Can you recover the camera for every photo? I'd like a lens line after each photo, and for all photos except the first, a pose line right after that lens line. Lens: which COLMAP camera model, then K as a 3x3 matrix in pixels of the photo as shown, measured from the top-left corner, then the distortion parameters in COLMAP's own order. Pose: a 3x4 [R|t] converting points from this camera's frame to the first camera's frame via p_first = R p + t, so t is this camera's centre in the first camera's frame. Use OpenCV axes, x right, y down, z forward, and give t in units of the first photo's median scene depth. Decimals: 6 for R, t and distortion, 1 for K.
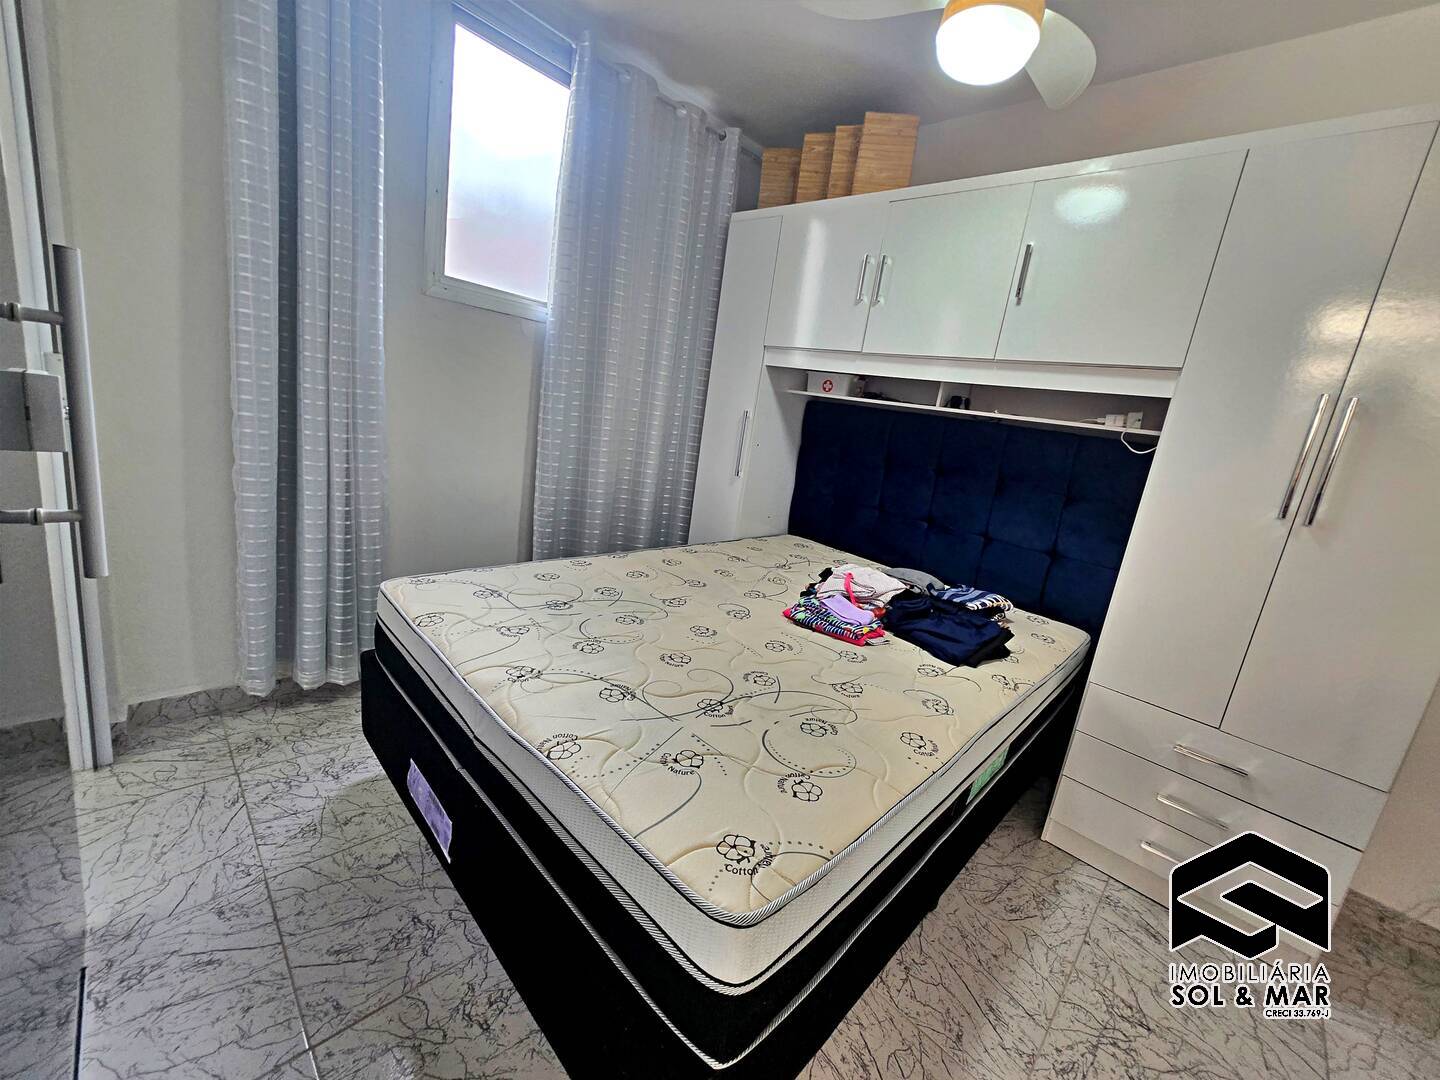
lens RADIAL K [[569.1, 0, 721.7], [0, 569.1, 534.4], [0, 0, 1]] dist [0.001494, 0.001197]
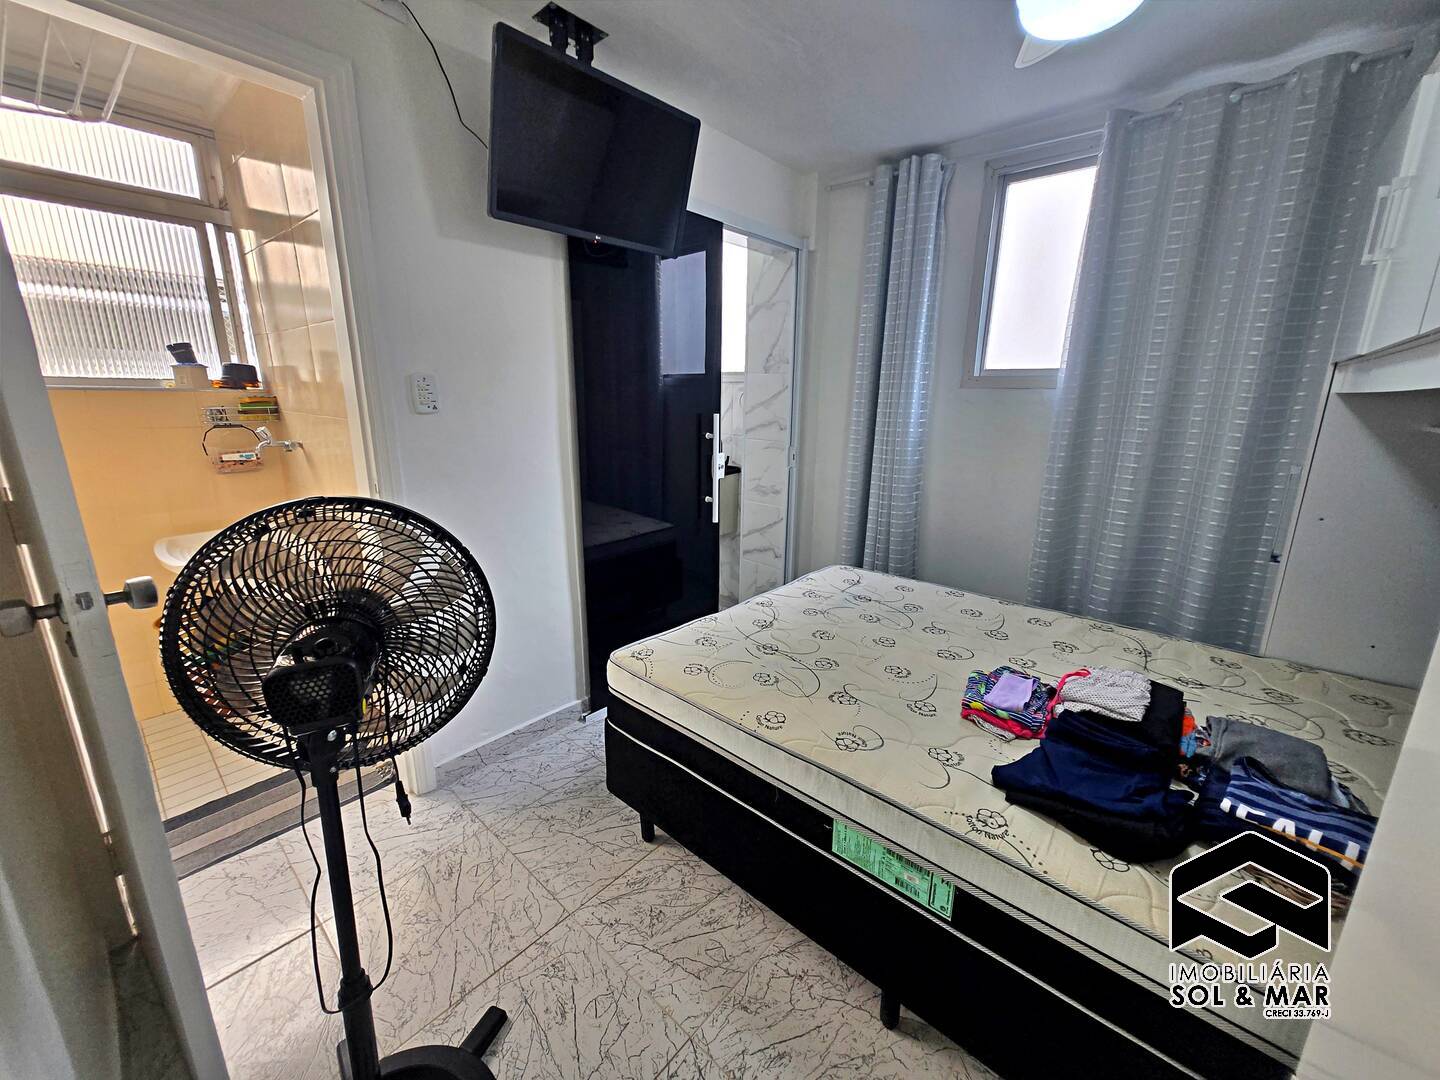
lens RADIAL K [[569.1, 0, 721.0], [0, 569.1, 533.5], [0, 0, 1]] dist [0.001494, 0.001197]
pose [[0.052043, 0.095400, -0.994078, 1.096222], [-0.229258, 0.969983, 0.081085, -0.067645], [0.971973, 0.223680, 0.072352, 0.518276]]
